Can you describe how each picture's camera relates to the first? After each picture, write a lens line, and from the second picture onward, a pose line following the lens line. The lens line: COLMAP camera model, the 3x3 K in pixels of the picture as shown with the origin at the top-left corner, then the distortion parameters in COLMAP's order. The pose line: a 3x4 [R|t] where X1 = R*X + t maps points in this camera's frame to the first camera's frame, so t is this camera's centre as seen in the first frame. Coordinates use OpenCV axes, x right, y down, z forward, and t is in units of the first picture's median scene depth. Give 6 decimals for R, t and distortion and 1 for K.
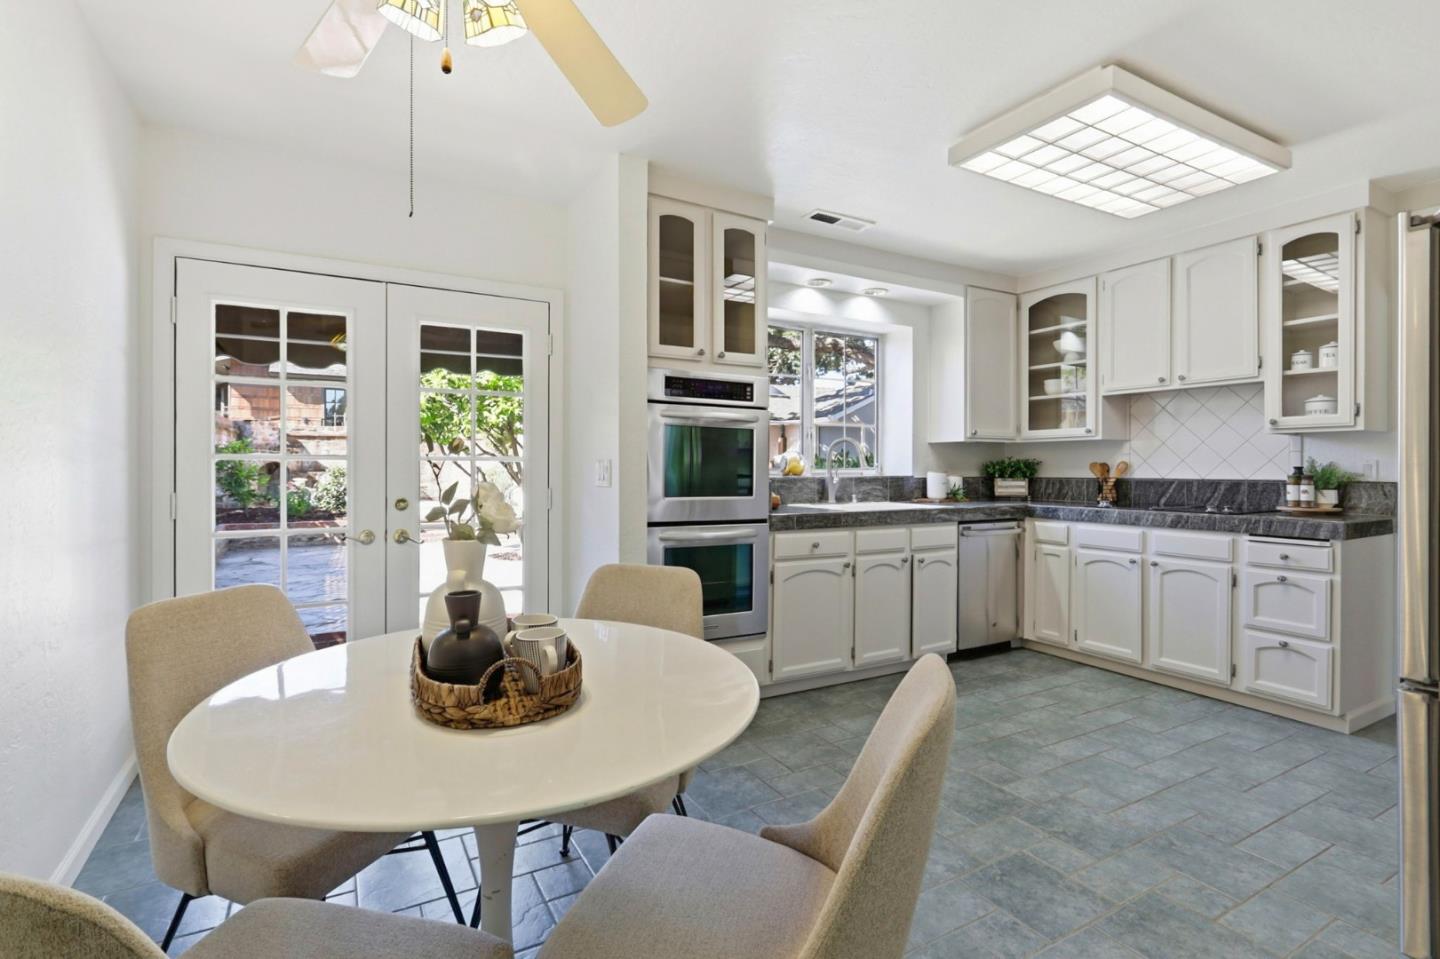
lens RADIAL K [[678.7, 0, 707.6], [0, 678.7, 471.5], [0, 0, 1]] dist [-0.003250, -0.000742]
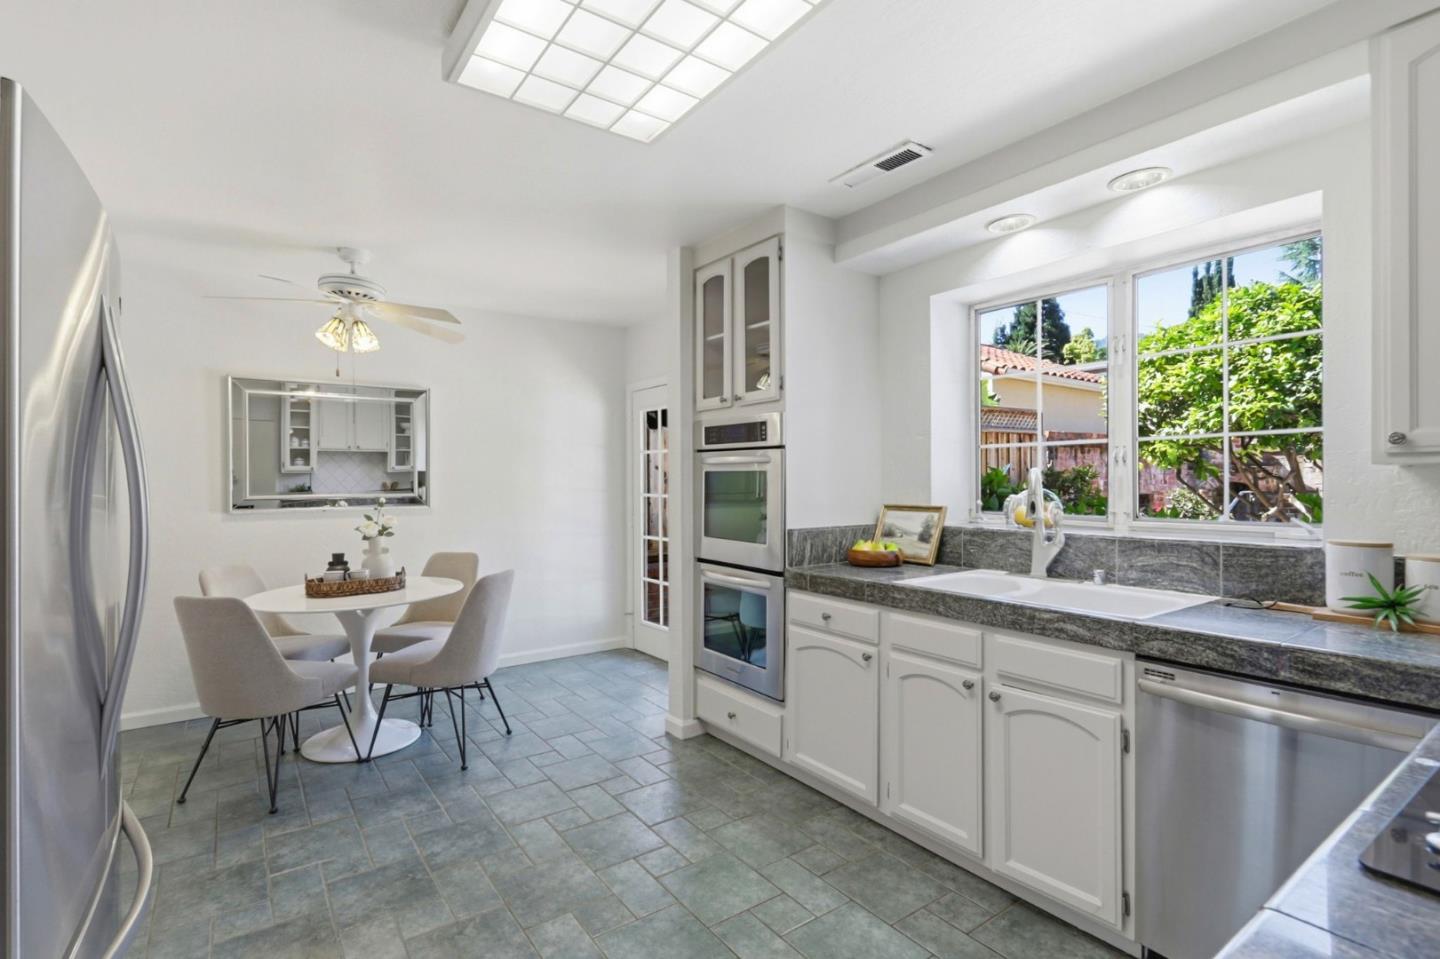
lens RADIAL K [[678.3, 0, 681.9], [0, 678.3, 484.5], [0, 0, 1]] dist [-0.003841, -0.001451]
pose [[0.081294, 0.001565, -0.996689, 0.761159], [-0.002477, 0.999996, 0.001368, -0.035650], [0.996687, 0.002358, 0.081298, 0.640396]]
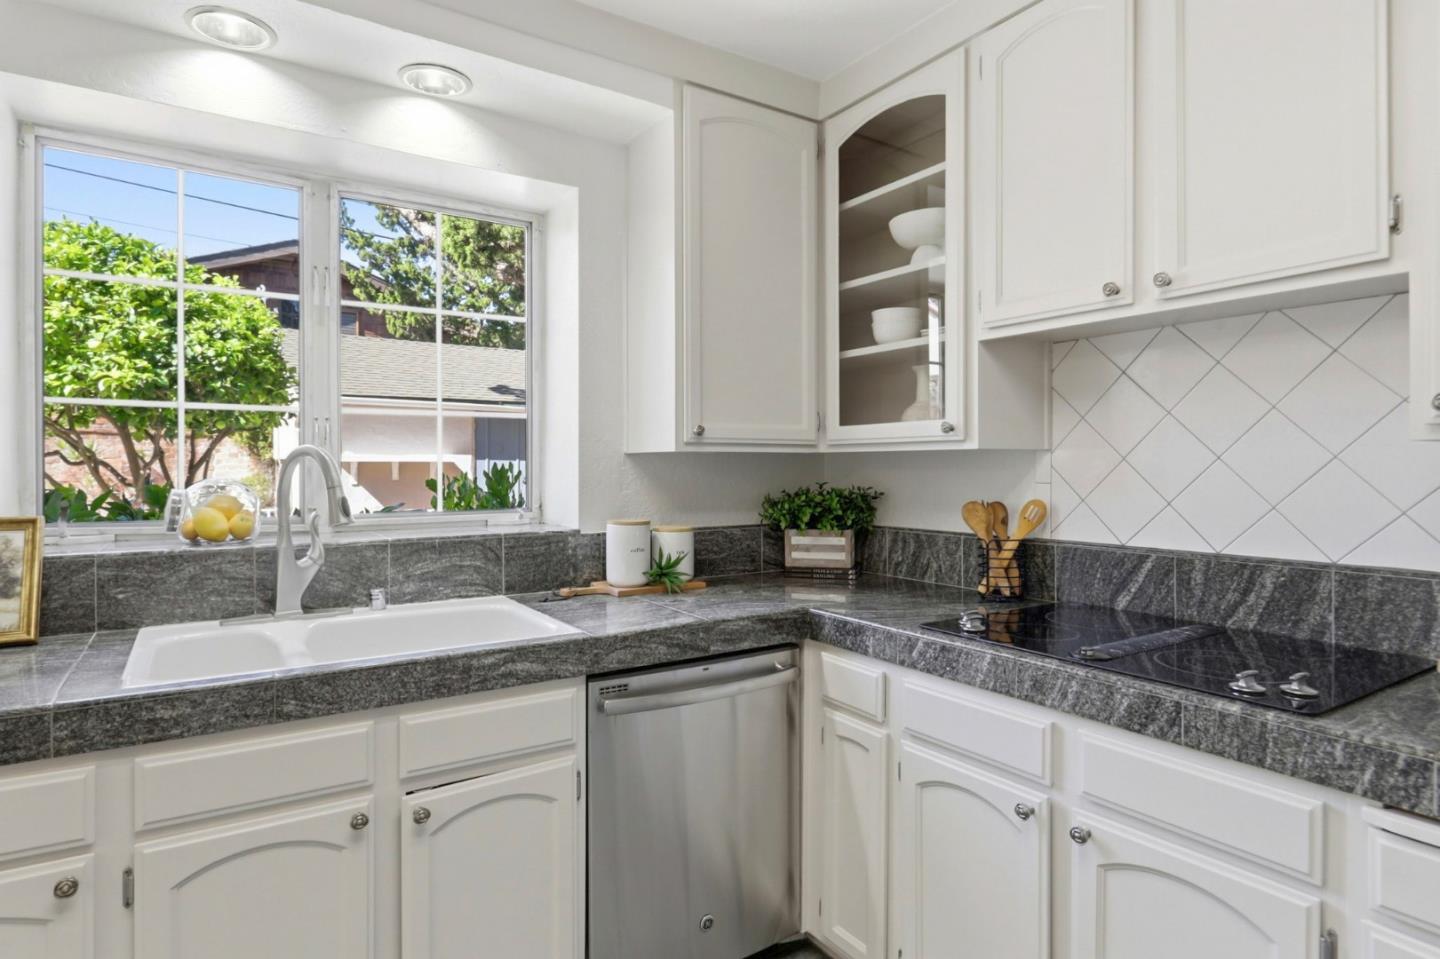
lens RADIAL K [[778.0, 0, 719.9], [0, 778.0, 472.1], [0, 0, 1]] dist [-0.002944, 0.000296]
pose [[0.997302, -0.002913, 0.073350, 0.395740], [0.002709, 0.999992, 0.002877, -0.035495], [-0.073358, -0.002670, 0.997302, 0.551348]]
